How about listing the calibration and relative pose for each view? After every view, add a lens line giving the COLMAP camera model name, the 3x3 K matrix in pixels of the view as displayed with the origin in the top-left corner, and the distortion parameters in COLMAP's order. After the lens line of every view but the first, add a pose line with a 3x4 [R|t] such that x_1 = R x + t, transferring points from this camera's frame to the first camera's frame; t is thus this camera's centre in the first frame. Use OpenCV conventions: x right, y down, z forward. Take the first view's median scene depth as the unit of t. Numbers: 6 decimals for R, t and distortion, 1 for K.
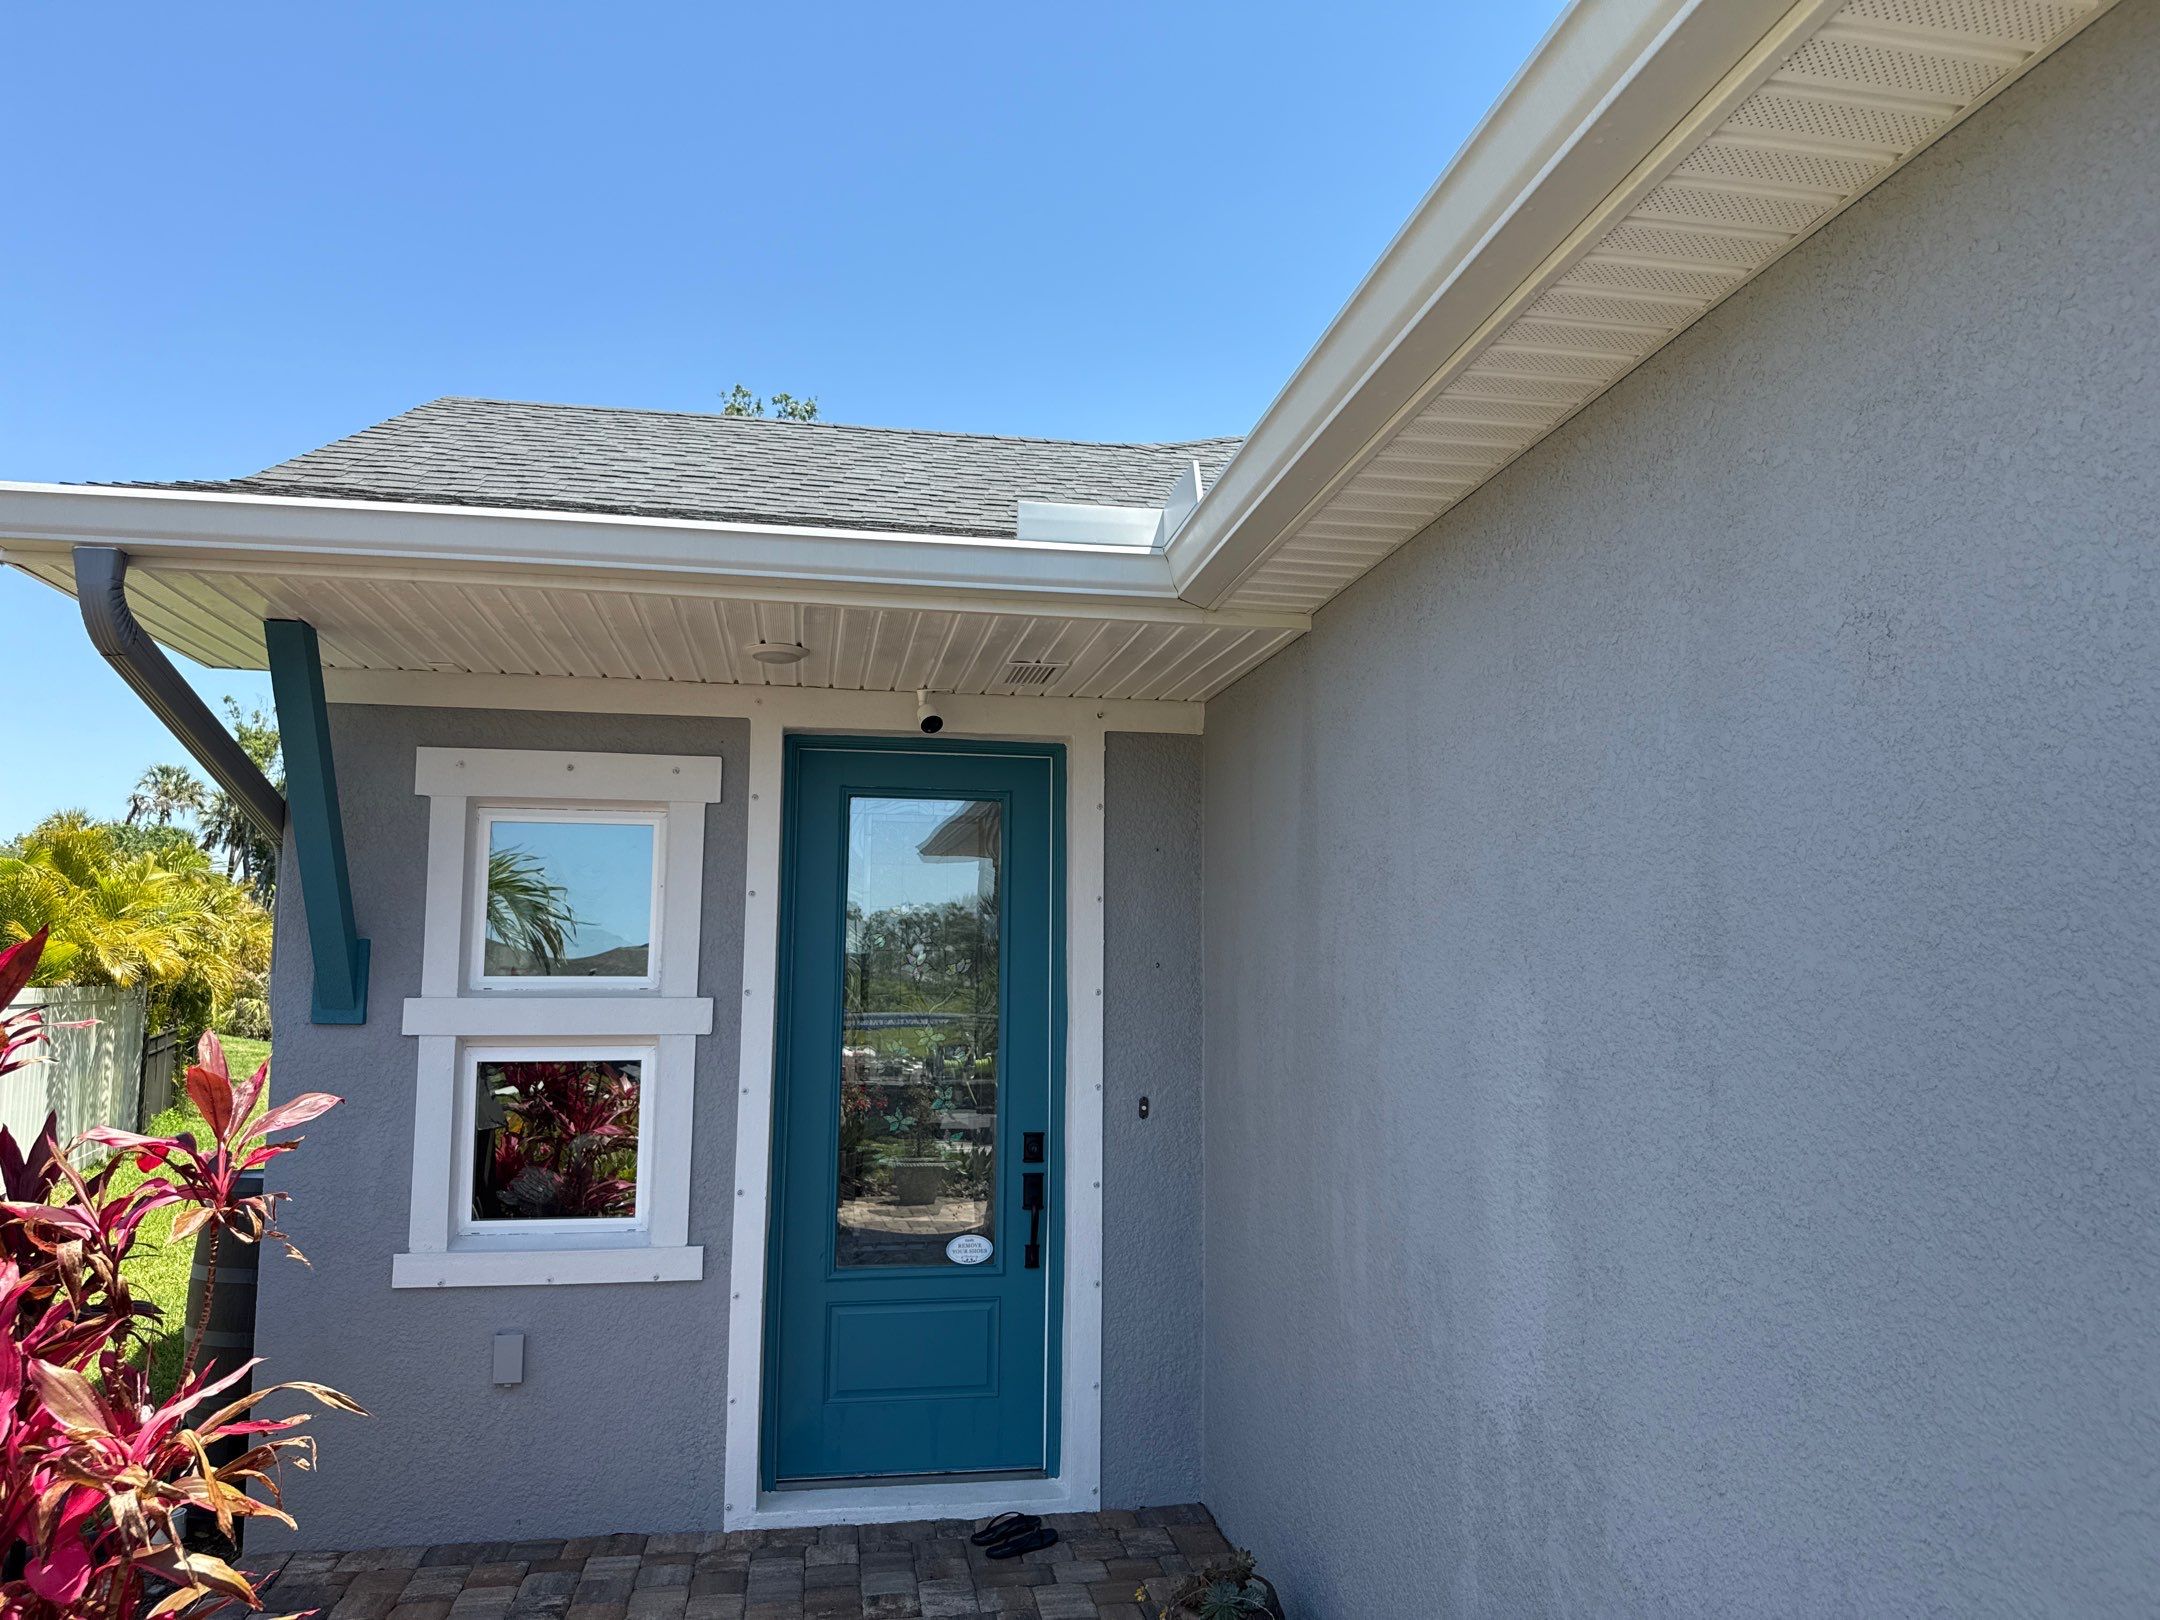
lens RADIAL K [[1546.3, 0, 1077.3], [0, 1546.3, 813.0], [0, 0, 1]] dist [0.004096, -0.021720]
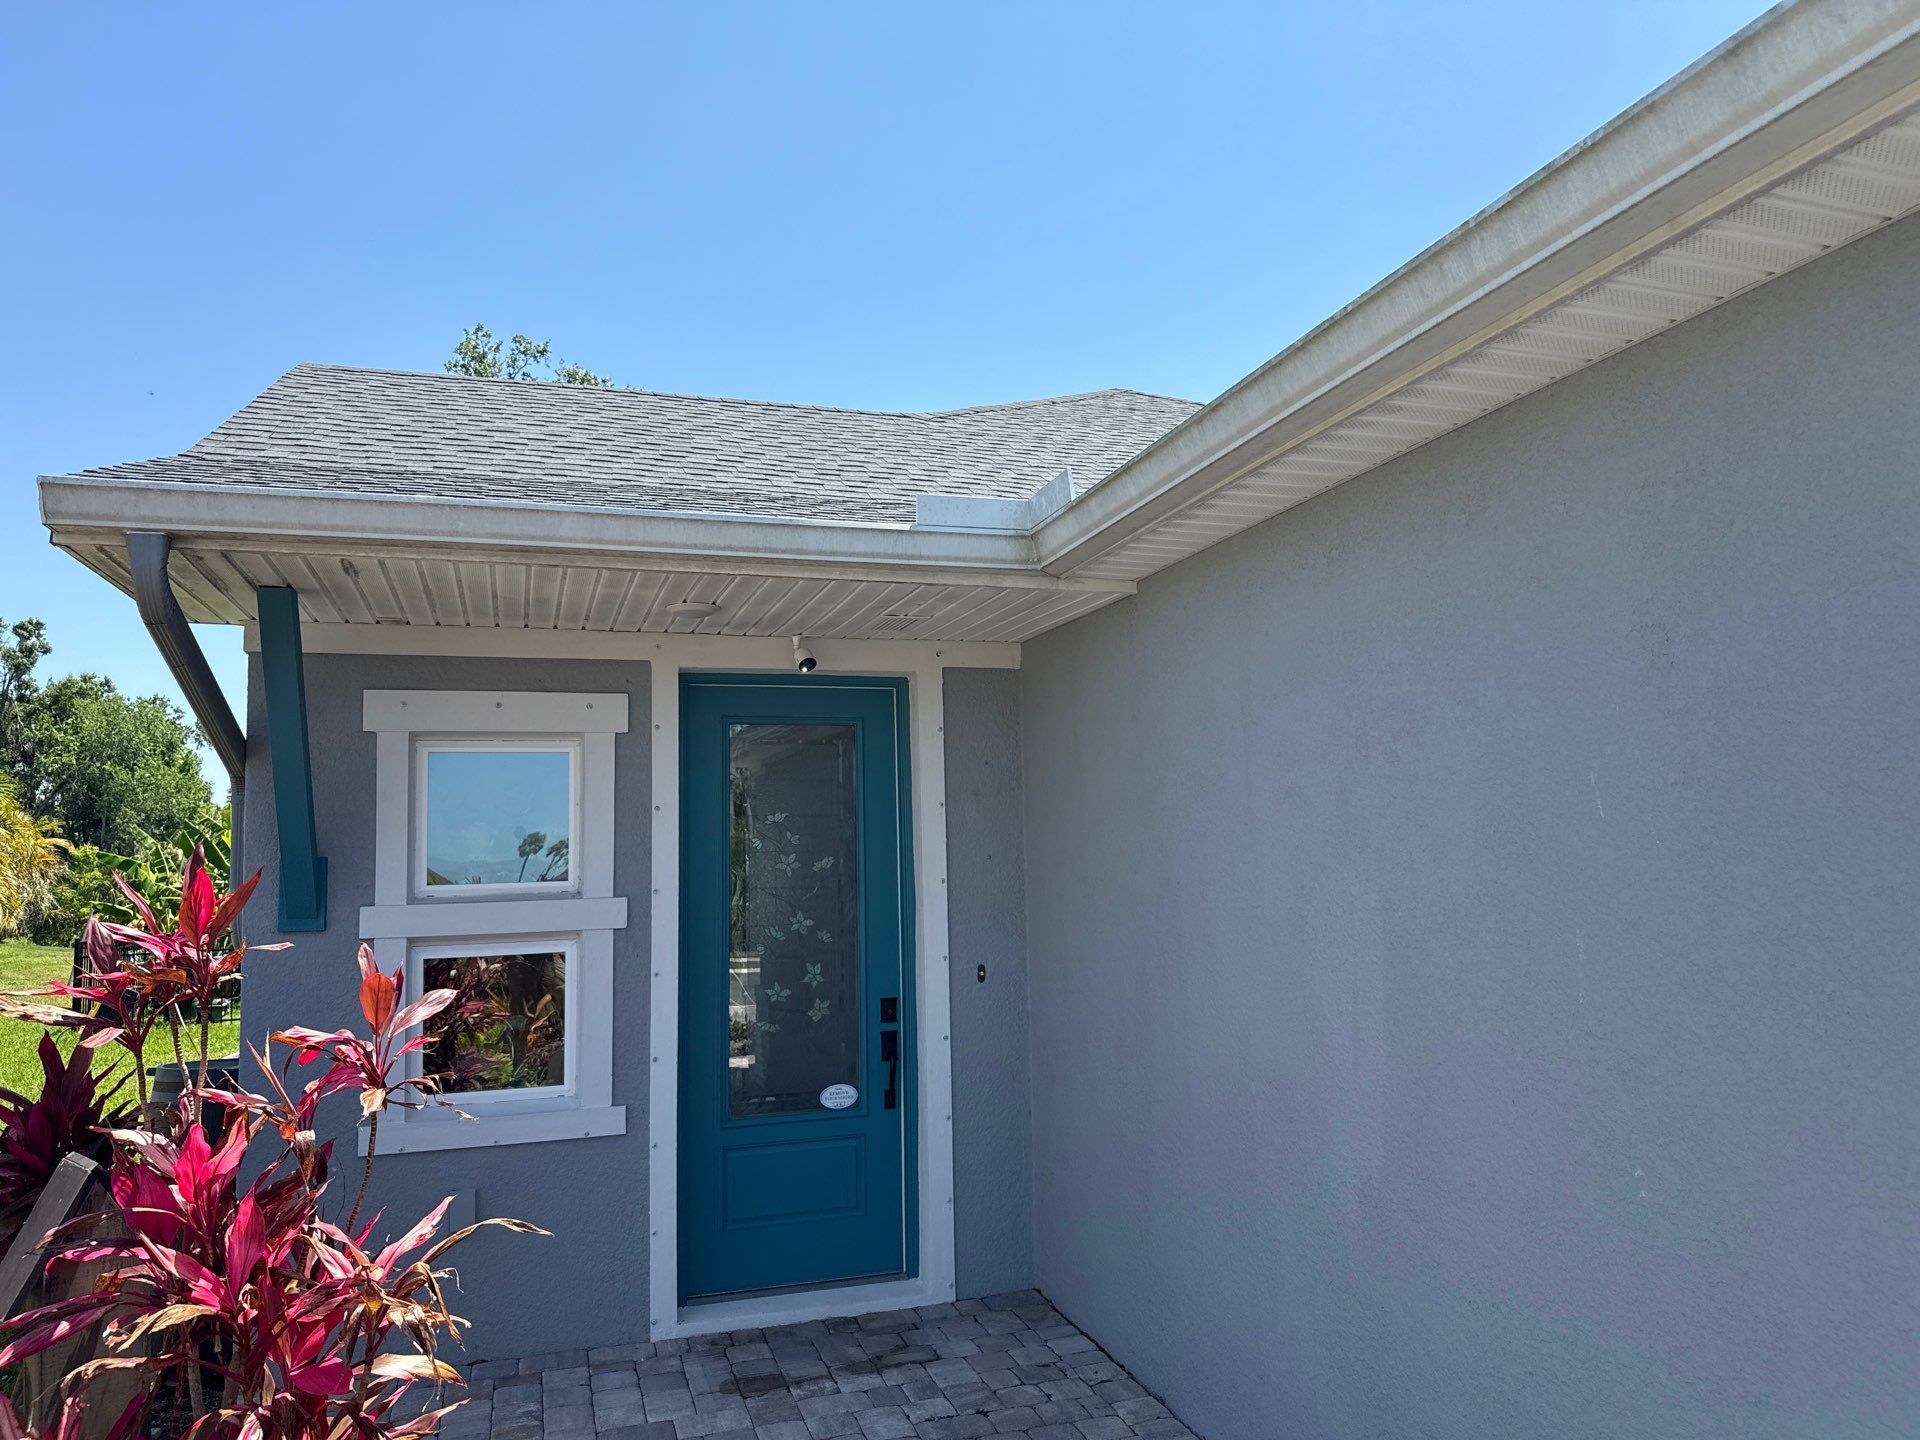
lens RADIAL K [[1374.5, 0, 965.7], [0, 1374.5, 717.5], [0, 0, 1]] dist [0.004096, -0.021720]
pose [[0.989173, -0.015600, 0.145920, -0.137685], [0.014504, 0.999858, 0.008574, -0.025007], [-0.146033, -0.006365, 0.989259, -0.087127]]
